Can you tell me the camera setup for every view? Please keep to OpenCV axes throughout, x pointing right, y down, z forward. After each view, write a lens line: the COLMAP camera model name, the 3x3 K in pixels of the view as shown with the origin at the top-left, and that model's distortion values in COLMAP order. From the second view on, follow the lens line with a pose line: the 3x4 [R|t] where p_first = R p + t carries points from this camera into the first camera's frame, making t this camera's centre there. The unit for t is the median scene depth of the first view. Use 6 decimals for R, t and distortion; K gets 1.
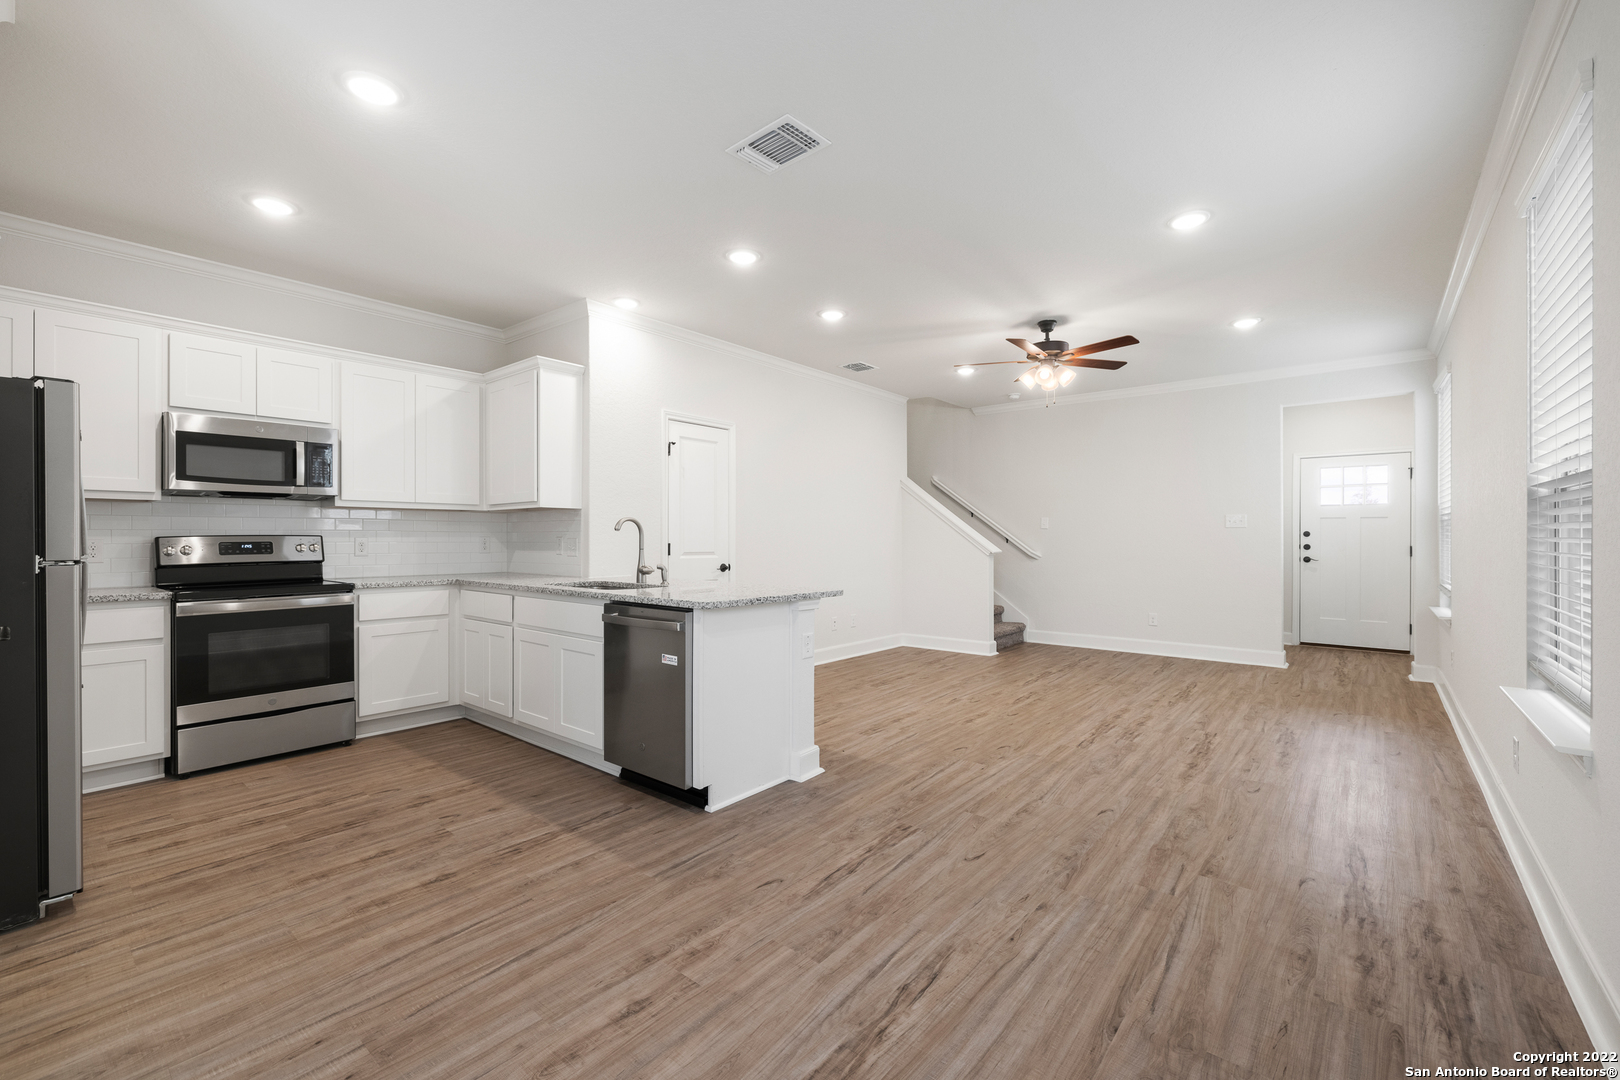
lens RADIAL K [[679.6, 0, 816.9], [0, 679.6, 536.3], [0, 0, 1]] dist [0.001506, -0.000334]
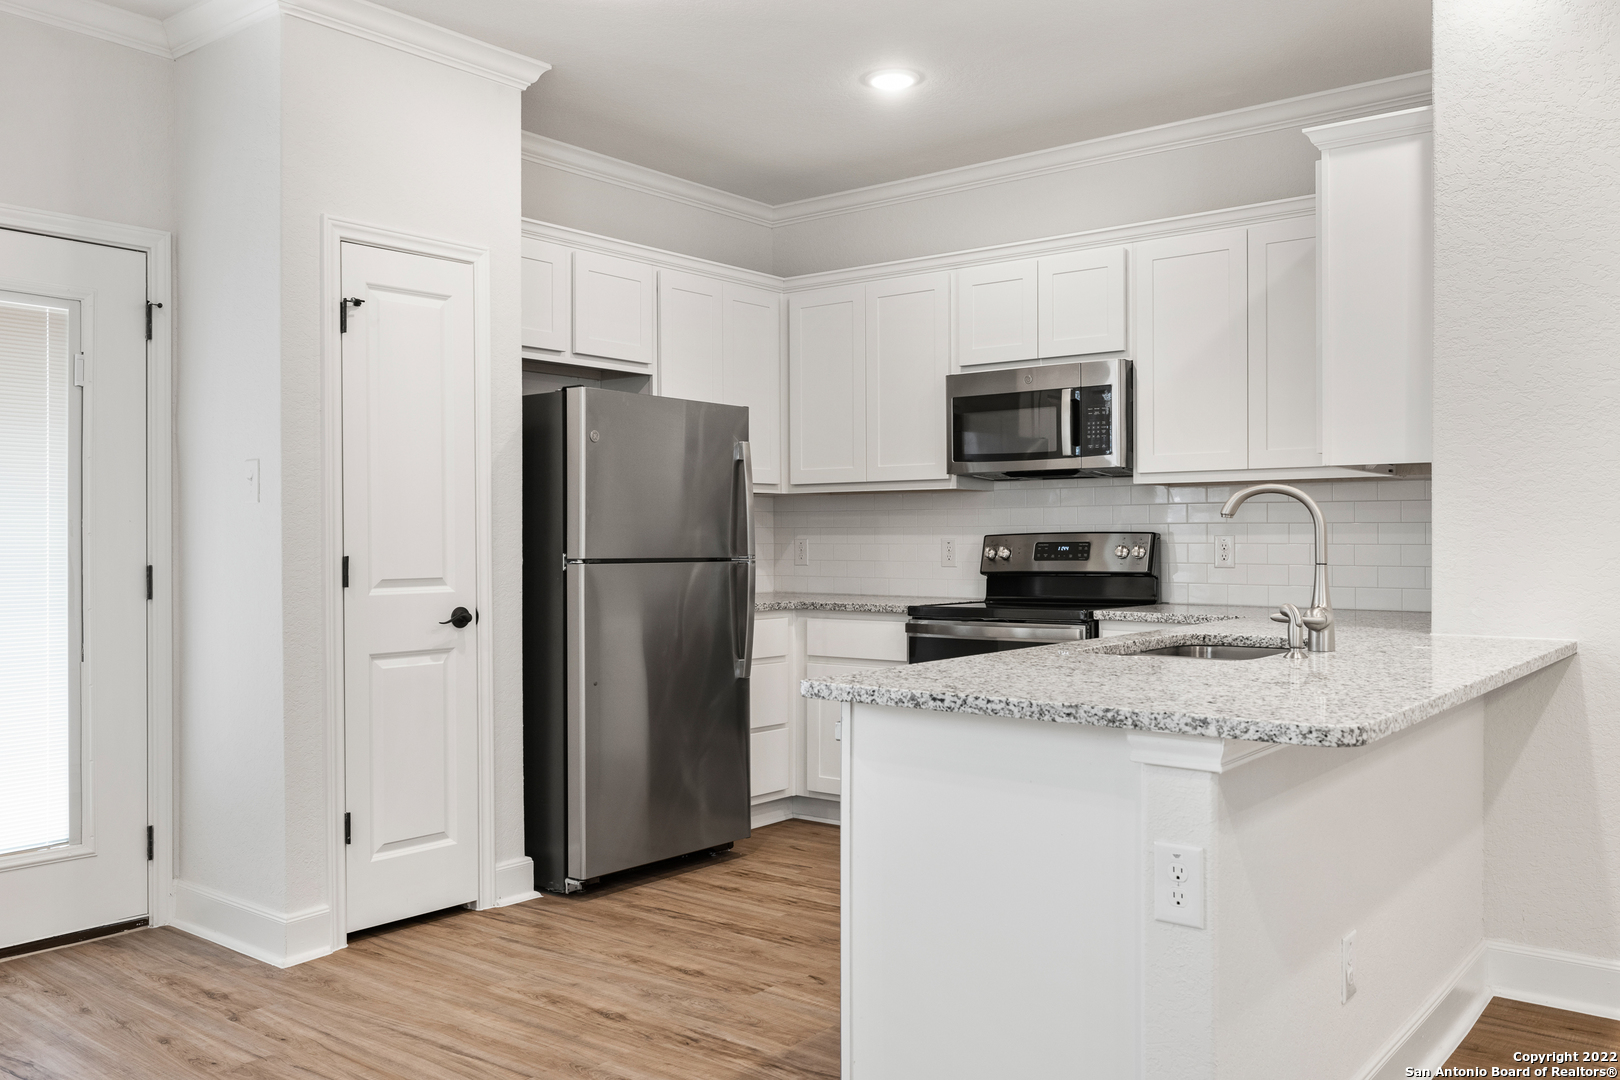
lens RADIAL K [[1346.3, 0, 804.8], [0, 1346.3, 540.3], [0, 0, 1]] dist [-0.004586, 0.002166]
pose [[0.010117, 0.001752, -0.999947, 0.781550], [0.004596, 0.999988, 0.001798, 0.004020], [0.999938, -0.004614, 0.010109, 1.087331]]
